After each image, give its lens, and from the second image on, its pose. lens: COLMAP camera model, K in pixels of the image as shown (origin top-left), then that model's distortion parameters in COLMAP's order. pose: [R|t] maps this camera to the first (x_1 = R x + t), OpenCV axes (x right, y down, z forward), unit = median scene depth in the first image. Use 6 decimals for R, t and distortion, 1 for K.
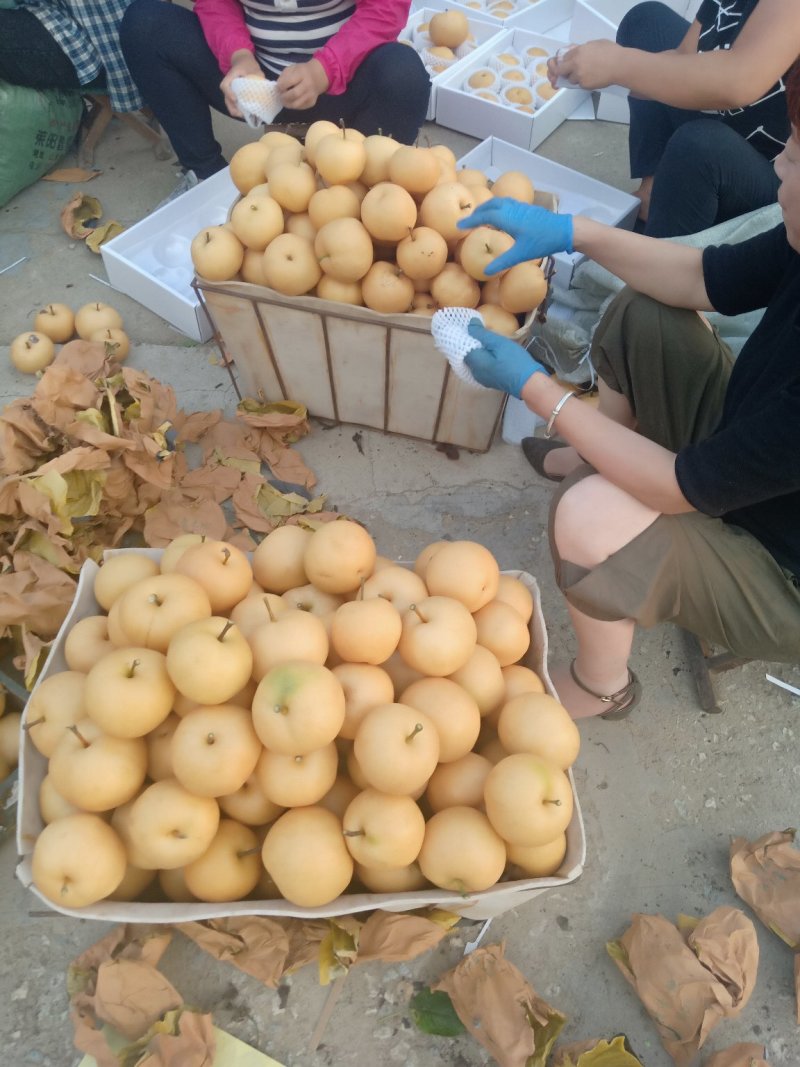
lens RADIAL K [[873.3, 0, 416.2], [0, 873.3, 532.5], [0, 0, 1]] dist [0.012046, 0.004130]
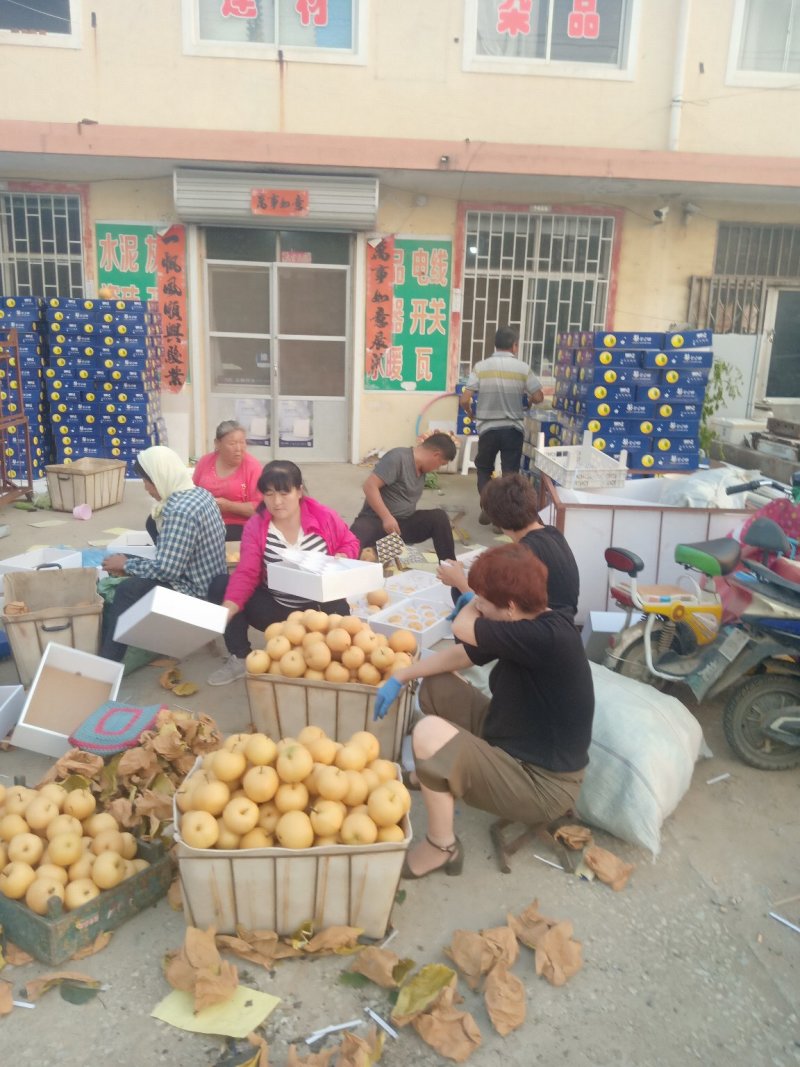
lens RADIAL K [[873.3, 0, 416.2], [0, 873.3, 532.5], [0, 0, 1]] dist [0.012046, 0.004130]
pose [[0.999069, -0.007823, 0.042415, 0.074061], [0.032378, 0.785726, -0.617727, 0.797990], [-0.028494, 0.618525, 0.785248, -0.923203]]
